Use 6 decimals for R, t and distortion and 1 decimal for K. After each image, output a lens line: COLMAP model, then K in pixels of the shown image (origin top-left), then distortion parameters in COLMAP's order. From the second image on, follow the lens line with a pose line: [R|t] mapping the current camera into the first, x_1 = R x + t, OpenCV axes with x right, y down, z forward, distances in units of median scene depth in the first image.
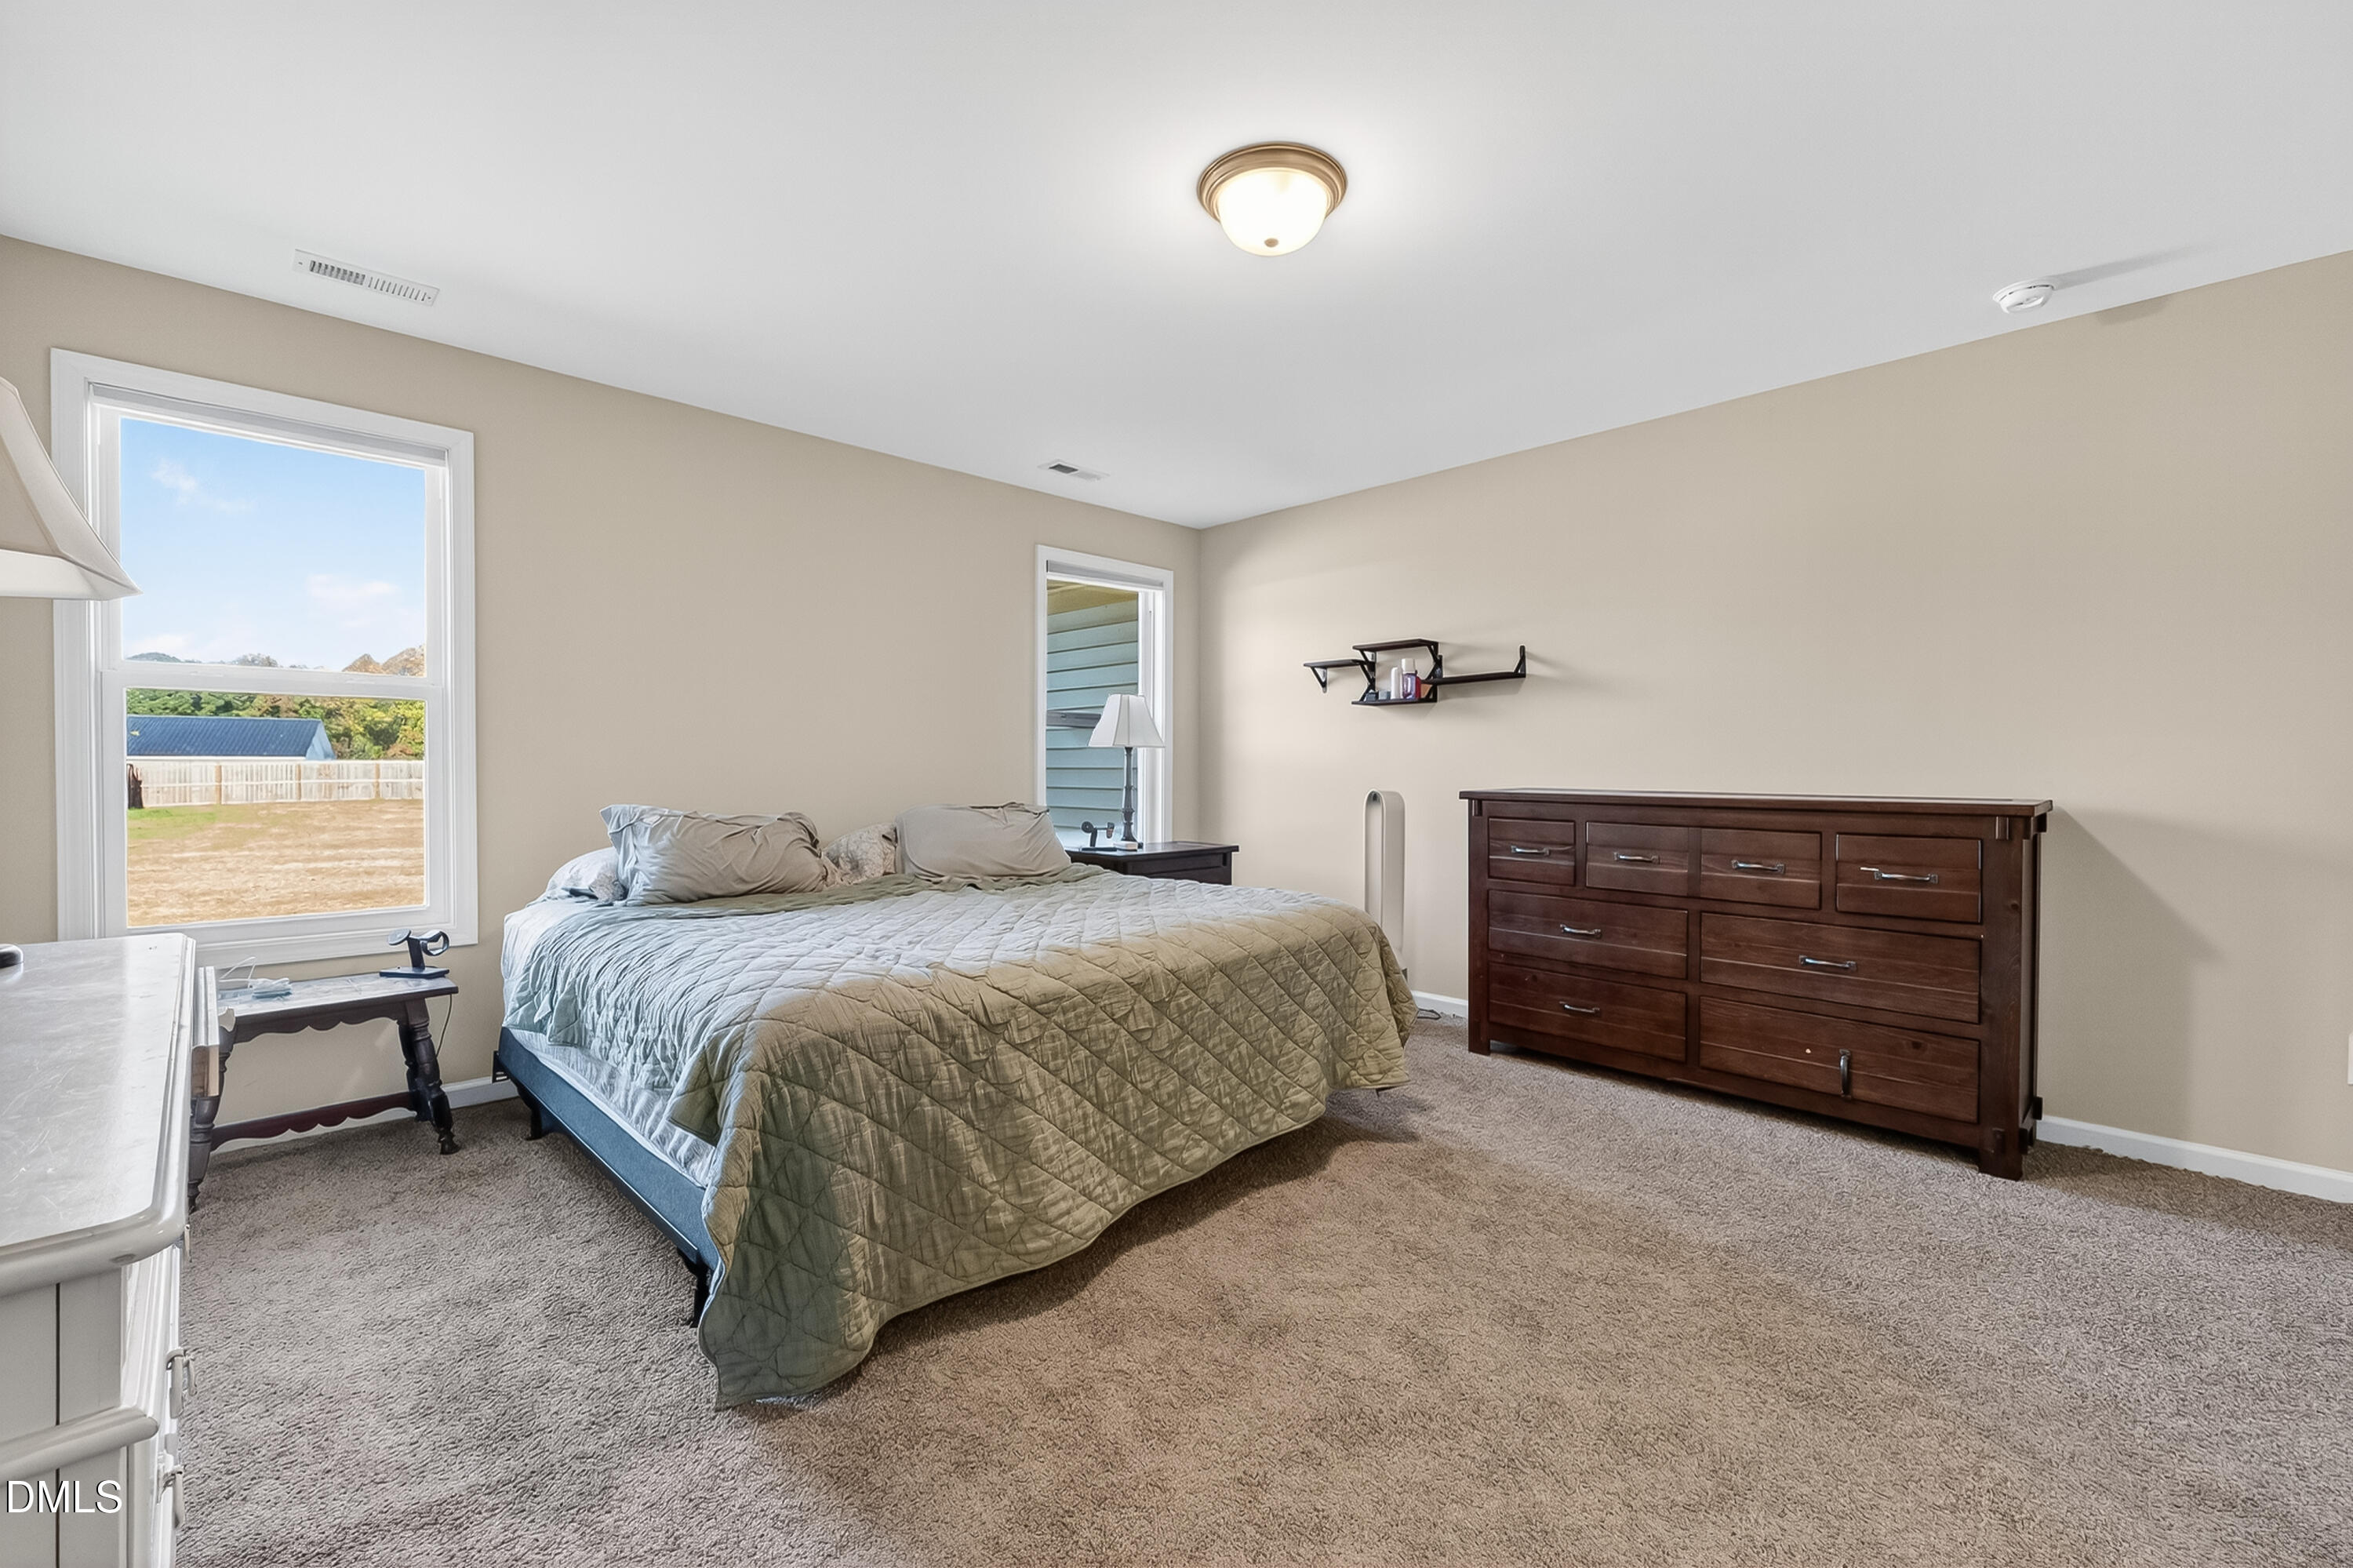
lens RADIAL K [[997.2, 0, 1176.6], [0, 997.2, 776.5], [0, 0, 1]] dist [0.008405, -0.000400]
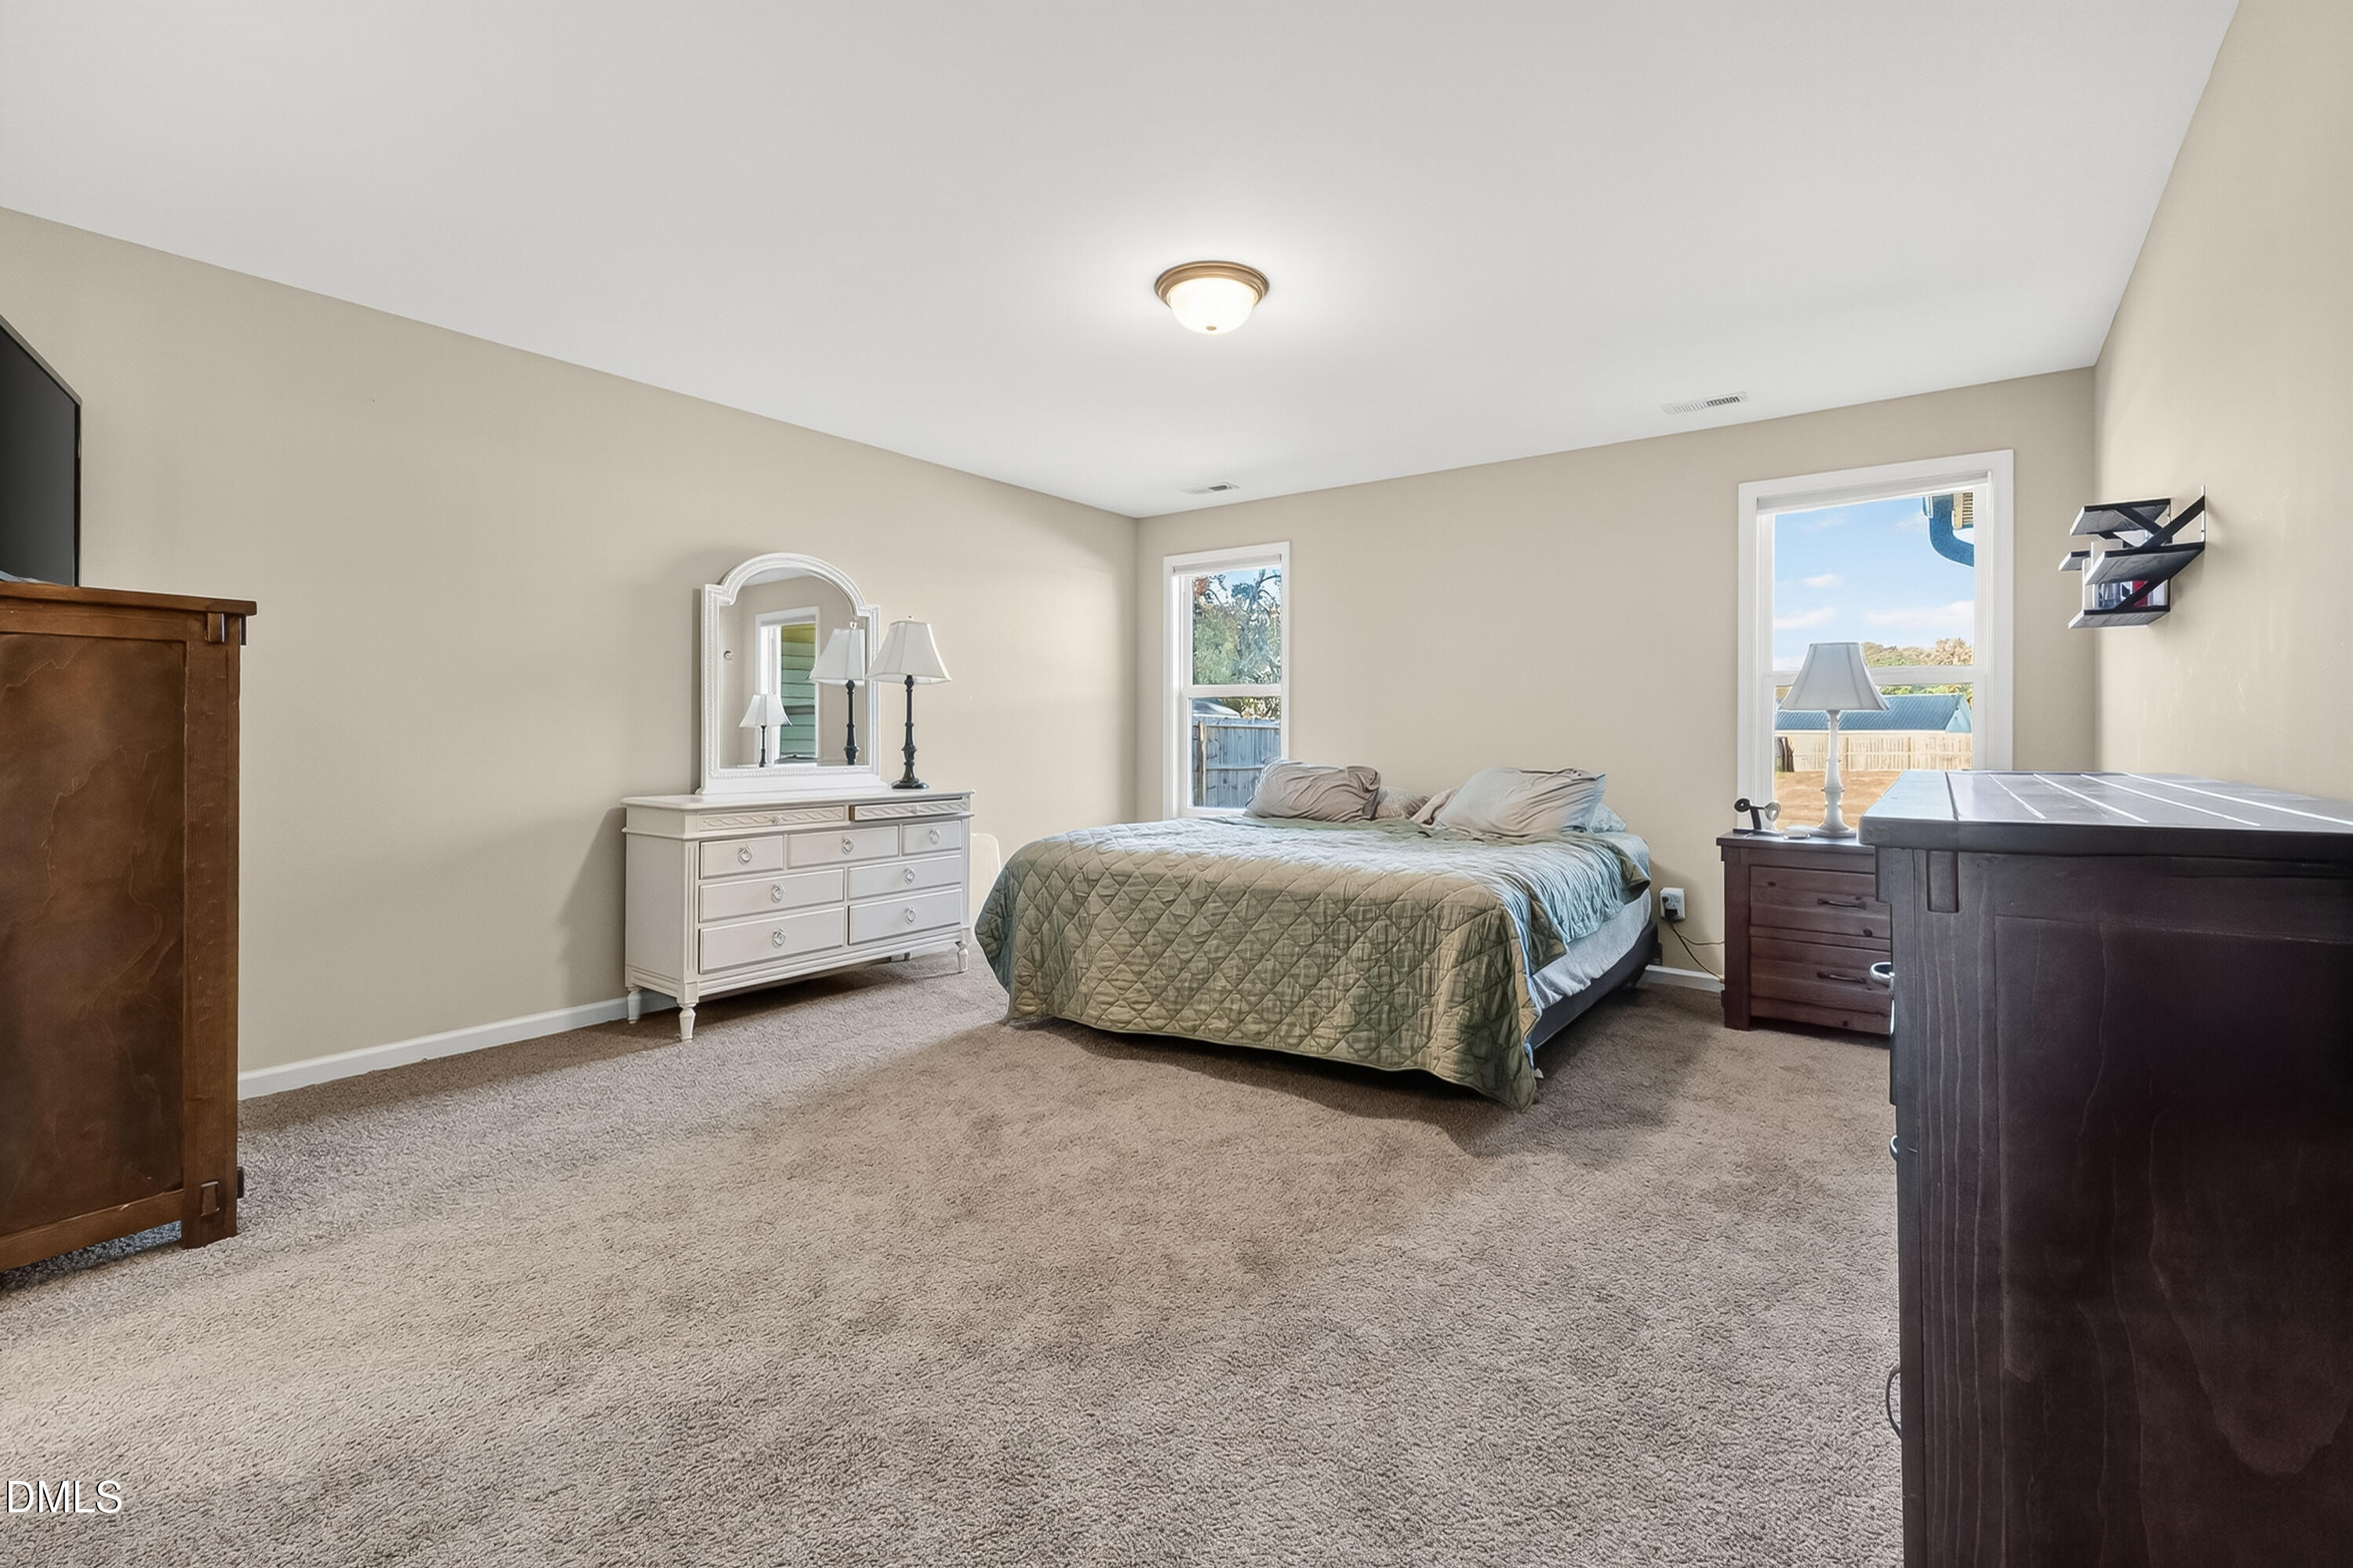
lens RADIAL K [[1015.9, 0, 1176.0], [0, 1015.9, 725.9], [0, 0, 1]] dist [0.002151, -0.000036]
pose [[0.149606, -0.010588, -0.988689, 1.290770], [-0.012360, 0.999845, -0.012577, 0.000683], [0.988668, 0.014101, 0.149452, 0.710027]]
